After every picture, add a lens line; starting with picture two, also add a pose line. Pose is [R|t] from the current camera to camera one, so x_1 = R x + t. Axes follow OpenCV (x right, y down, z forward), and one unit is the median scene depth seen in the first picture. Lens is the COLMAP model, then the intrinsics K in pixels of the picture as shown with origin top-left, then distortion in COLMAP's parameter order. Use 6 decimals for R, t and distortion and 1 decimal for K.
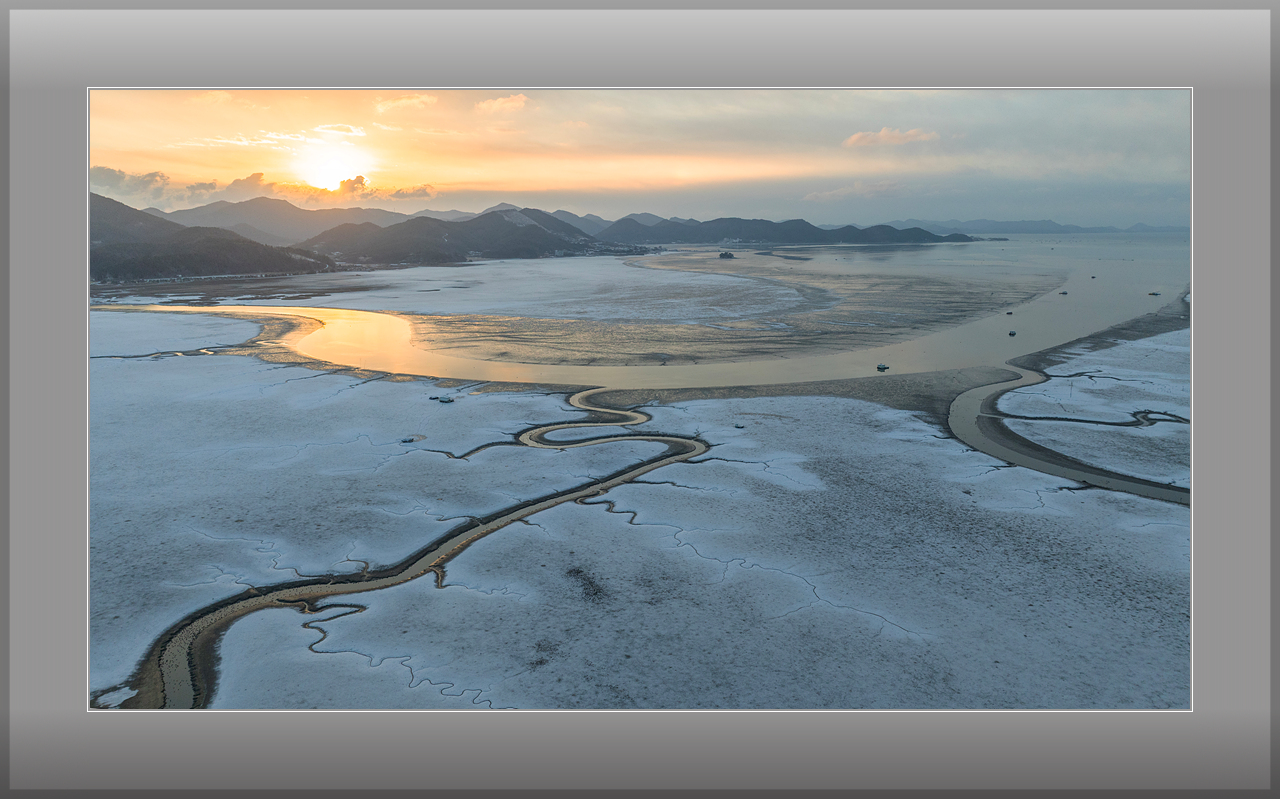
lens RADIAL K [[821.0, 0, 641.7], [0, 821.0, 405.1], [0, 0, 1]] dist [-0.022708, 0.025838]
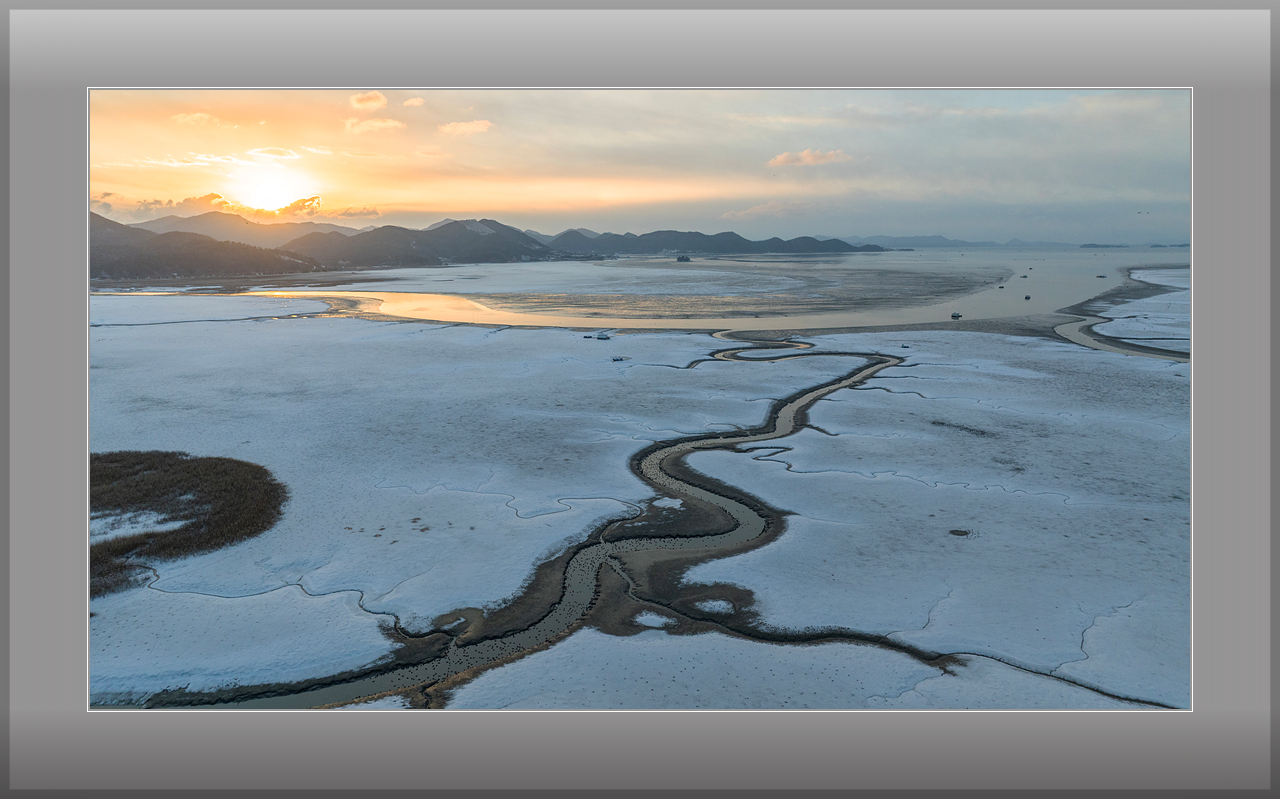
lens RADIAL K [[768.1, 0, 643.1], [0, 768.1, 407.0], [0, 0, 1]] dist [-0.023447, 0.016963]
pose [[0.995334, -0.024212, 0.093407, -0.285252], [0.024775, 0.999681, -0.004865, 0.090211], [-0.093260, 0.007157, 0.995616, 0.016012]]
